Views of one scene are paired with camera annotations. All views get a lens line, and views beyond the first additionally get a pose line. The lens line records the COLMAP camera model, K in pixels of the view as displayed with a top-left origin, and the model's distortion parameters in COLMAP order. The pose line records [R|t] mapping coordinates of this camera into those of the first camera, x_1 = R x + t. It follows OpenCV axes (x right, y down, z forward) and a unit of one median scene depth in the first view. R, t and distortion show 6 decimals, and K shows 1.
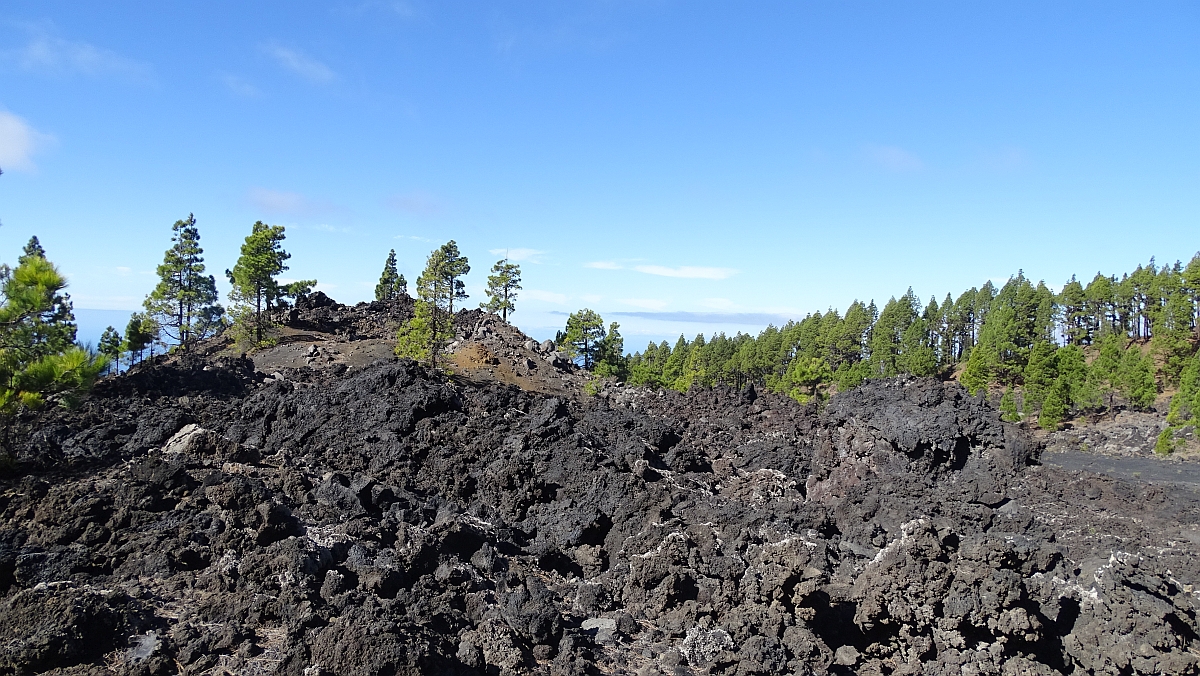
lens RADIAL K [[822.0, 0, 600.0], [0, 822.0, 338.0], [0, 0, 1]] dist [-0.004751, -0.001187]
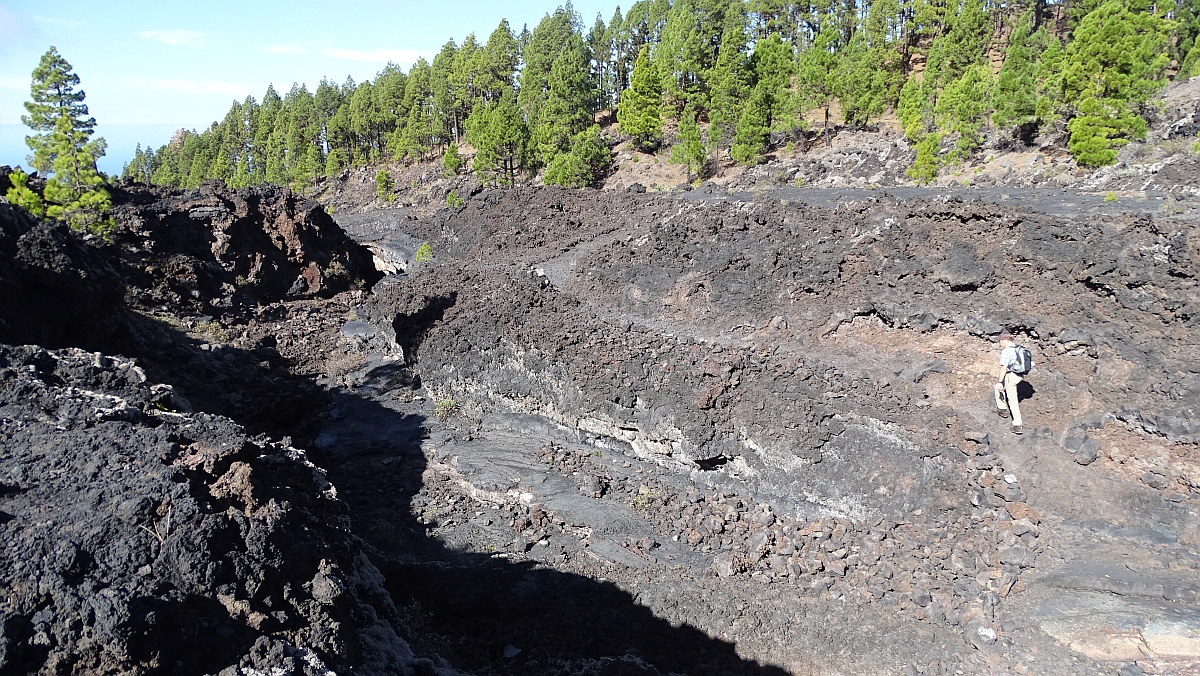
lens RADIAL K [[822.0, 0, 600.0], [0, 822.0, 338.0], [0, 0, 1]] dist [-0.004751, -0.001187]
pose [[0.938178, -0.124201, 0.323105, 0.201057], [0.040723, 0.966533, 0.253289, 0.071329], [-0.343750, -0.224472, 0.911838, 0.394919]]
